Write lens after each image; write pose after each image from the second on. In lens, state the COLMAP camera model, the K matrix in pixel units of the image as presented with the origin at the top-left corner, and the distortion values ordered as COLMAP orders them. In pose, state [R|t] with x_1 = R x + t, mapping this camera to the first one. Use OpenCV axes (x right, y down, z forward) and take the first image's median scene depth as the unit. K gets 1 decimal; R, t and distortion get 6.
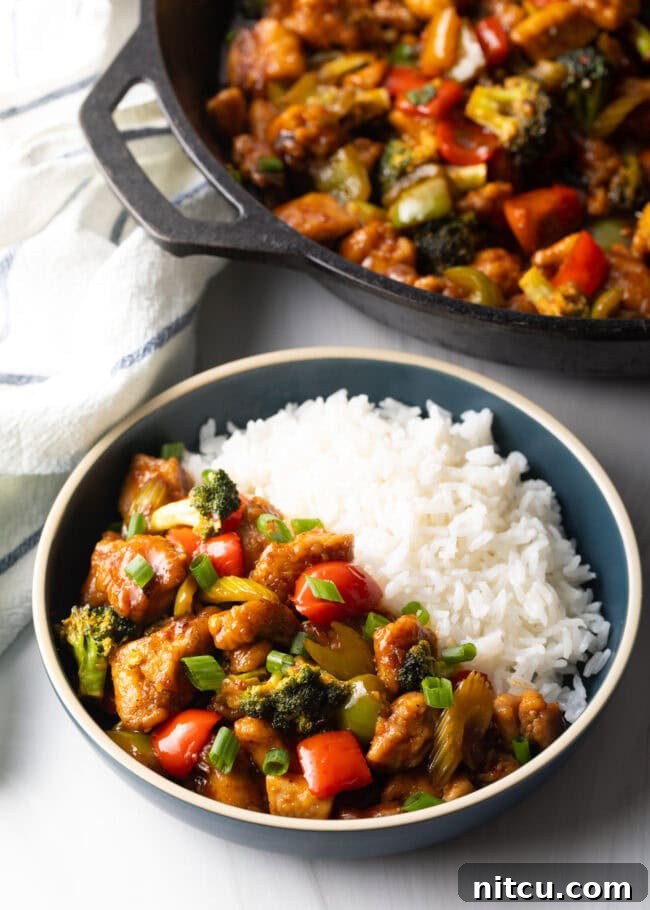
lens RADIAL K [[2956.9, 0, 325.3], [0, 2956.9, 457.6], [0, 0, 1]] dist [-0.049111, 0.000000]
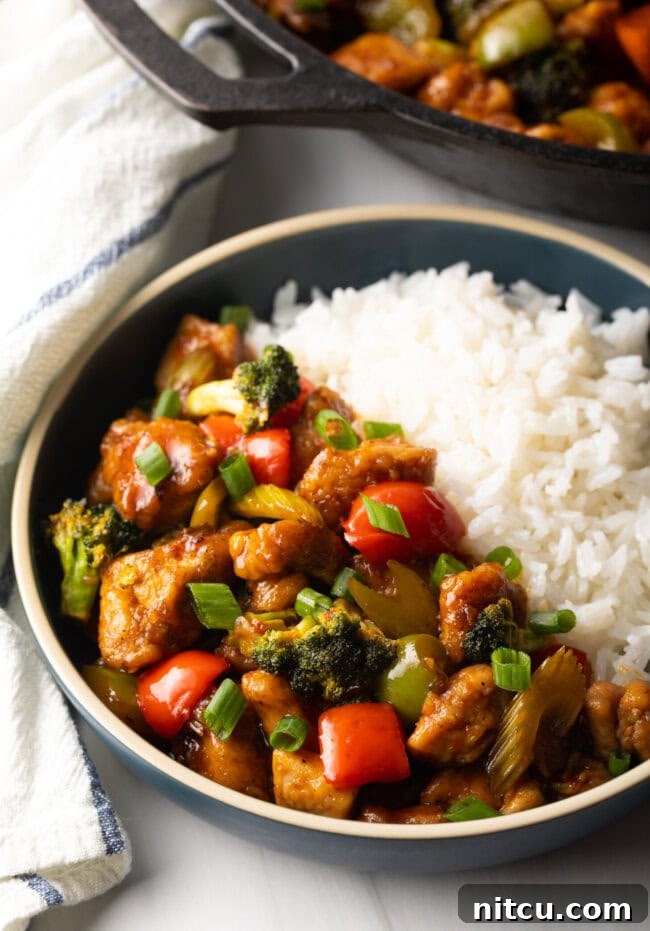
lens RADIAL K [[3185.2, 0, 322.9], [0, 3185.2, 459.8], [0, 0, 1]] dist [-0.010828, 0.000000]
pose [[0.987528, 0.118345, -0.103836, 0.066846], [-0.114763, 0.992594, 0.039839, -0.000806], [0.107782, -0.027426, 0.993796, 0.180871]]
